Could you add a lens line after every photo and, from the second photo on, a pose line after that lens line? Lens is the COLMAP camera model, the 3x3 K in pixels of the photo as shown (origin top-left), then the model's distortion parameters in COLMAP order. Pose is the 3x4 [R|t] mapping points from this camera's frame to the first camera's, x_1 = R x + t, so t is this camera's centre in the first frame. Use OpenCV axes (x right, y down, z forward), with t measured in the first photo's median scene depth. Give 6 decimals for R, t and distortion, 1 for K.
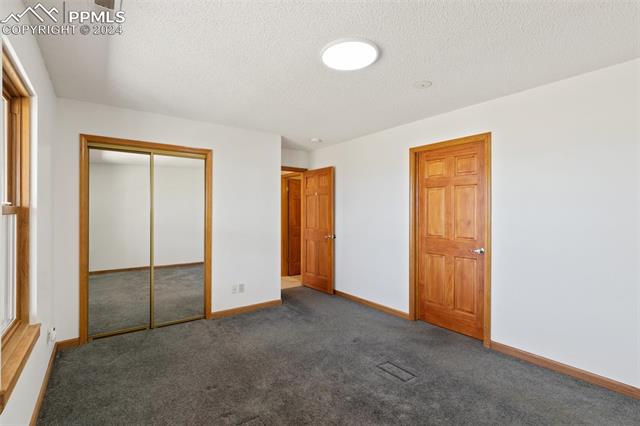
lens RADIAL K [[295.4, 0, 318.5], [0, 295.4, 212.9], [0, 0, 1]] dist [-0.002289, -0.001334]
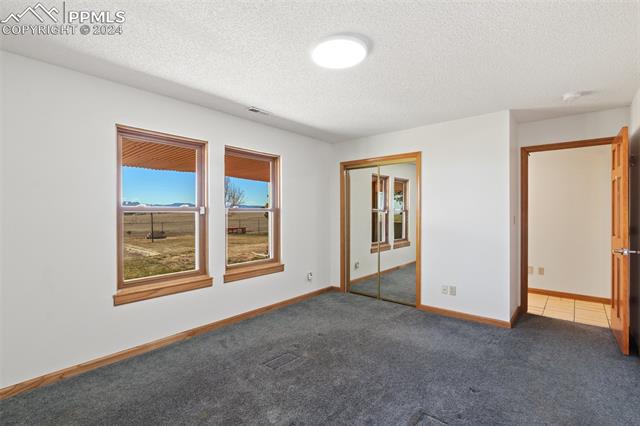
lens RADIAL K [[295.4, 0, 316.4], [0, 295.4, 212.3], [0, 0, 1]] dist [-0.002289, -0.001334]
pose [[0.238069, 0.000011, -0.971248, 0.704434], [-0.001064, 0.999999, -0.000249, 0.006103], [0.971248, 0.001093, 0.238069, 0.452152]]
